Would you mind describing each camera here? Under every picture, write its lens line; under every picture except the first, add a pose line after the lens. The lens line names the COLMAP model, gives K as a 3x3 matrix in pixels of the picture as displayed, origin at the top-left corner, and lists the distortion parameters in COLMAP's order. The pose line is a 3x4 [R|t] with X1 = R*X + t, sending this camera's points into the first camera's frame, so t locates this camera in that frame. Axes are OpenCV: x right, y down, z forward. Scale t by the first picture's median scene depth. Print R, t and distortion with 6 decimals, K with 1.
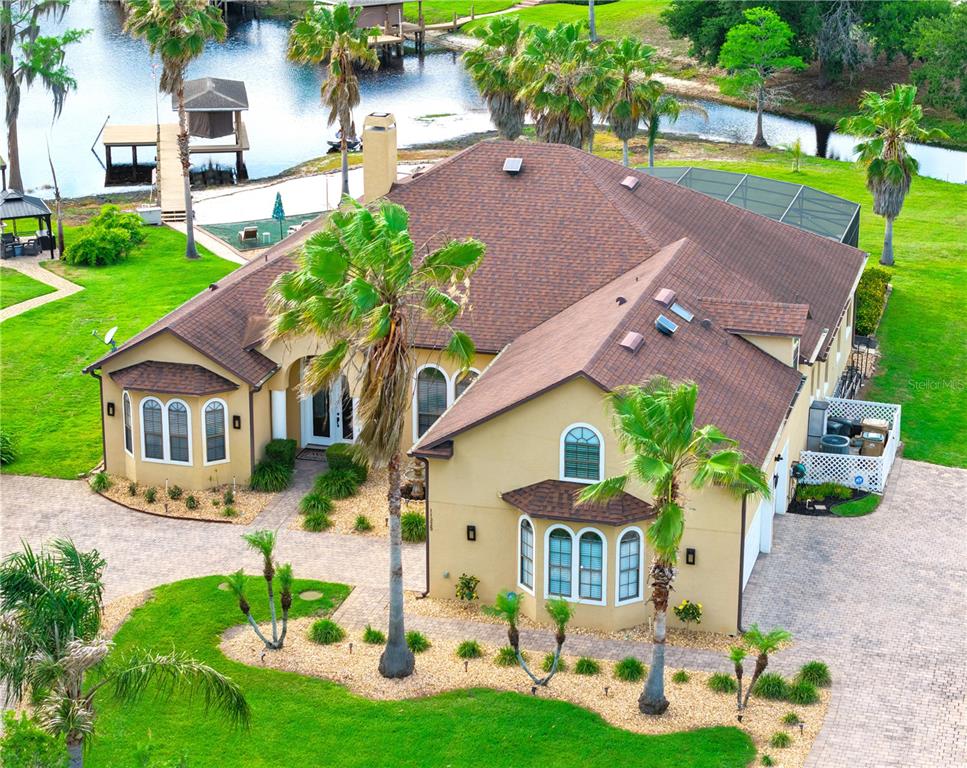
lens RADIAL K [[2000.8, 0, 485.8], [0, 2000.8, 383.0], [0, 0, 1]] dist [-0.007475, 0.000000]
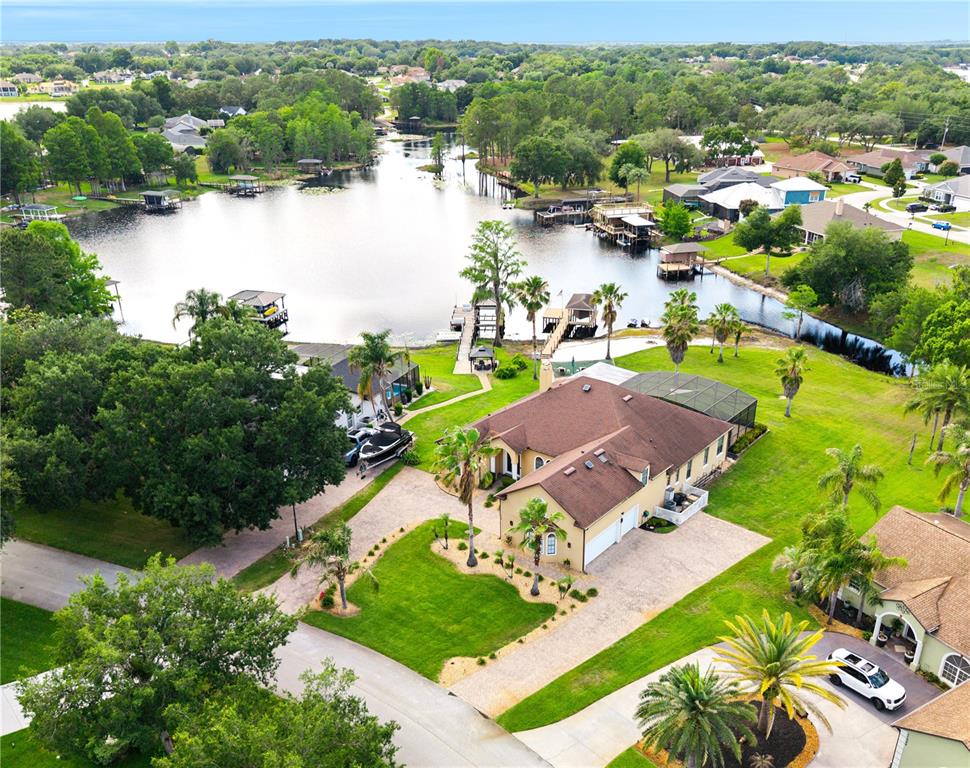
lens RADIAL K [[844.2, 0, 481.9], [0, 844.2, 383.8], [0, 0, 1]] dist [0.017974, 0.002844]
pose [[0.923502, 0.119986, -0.364345, 0.359067], [-0.105566, 0.992641, 0.059320, -0.192317], [0.368781, -0.016320, 0.929373, -0.237842]]
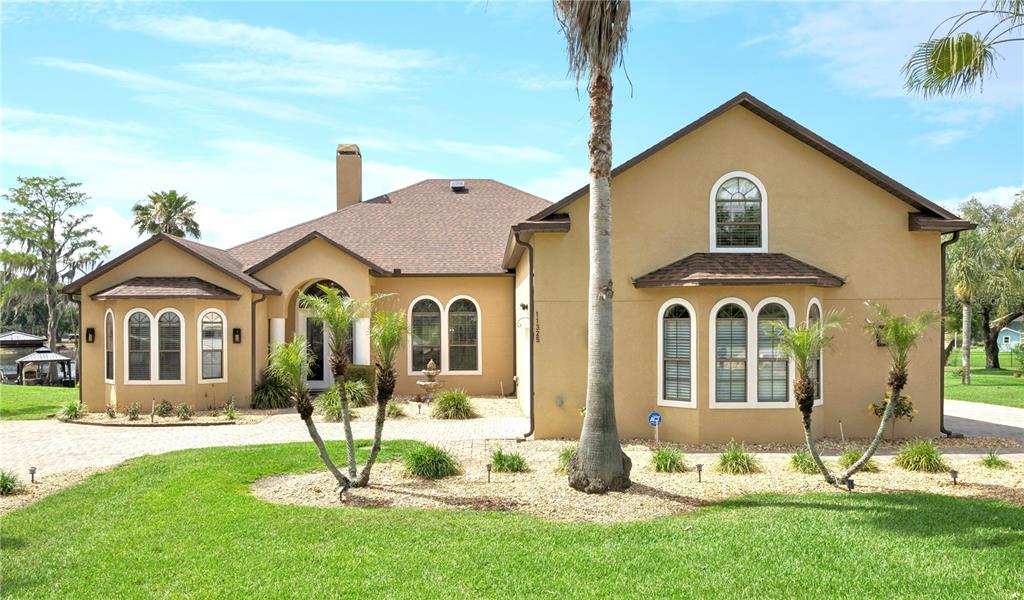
lens RADIAL K [[739.6, 0, 507.5], [0, 739.6, 335.7], [0, 0, 1]] dist [-0.017887, 0.010839]
pose [[0.957485, -0.011671, 0.288247, -0.103759], [0.094155, 0.957108, -0.274007, 0.128301], [-0.272686, 0.289497, 0.917515, 0.652961]]
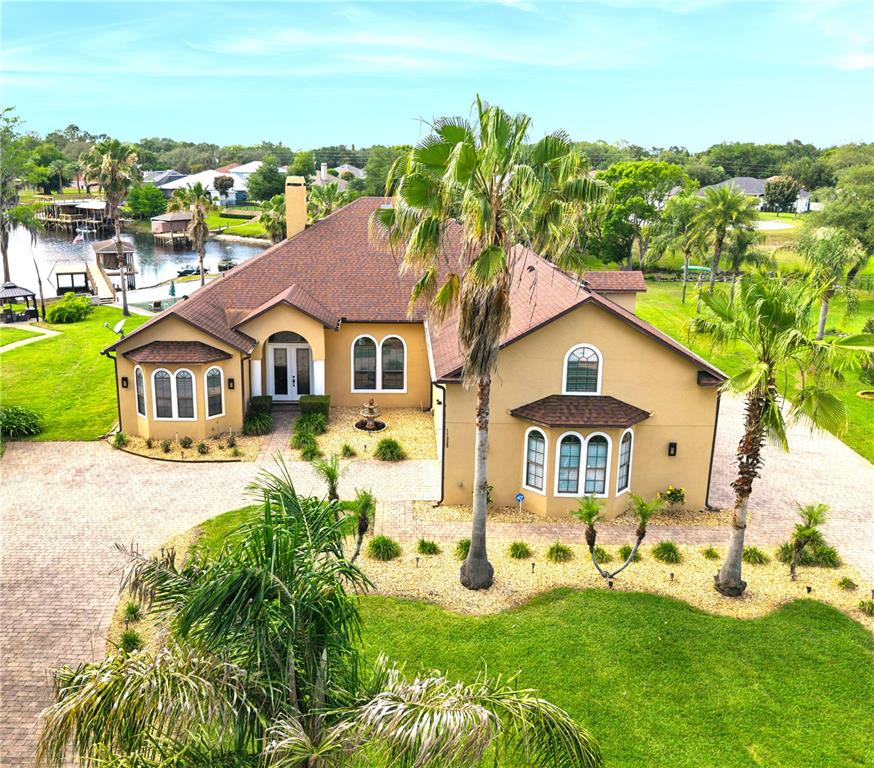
lens RADIAL K [[771.0, 0, 394.5], [0, 771.0, 355.4], [0, 0, 1]] dist [0.041412, -0.060738]
pose [[0.967625, -0.061900, 0.244683, -0.144748], [0.076061, 0.995906, -0.048846, 0.034085], [-0.240658, 0.065875, 0.968372, 0.492227]]
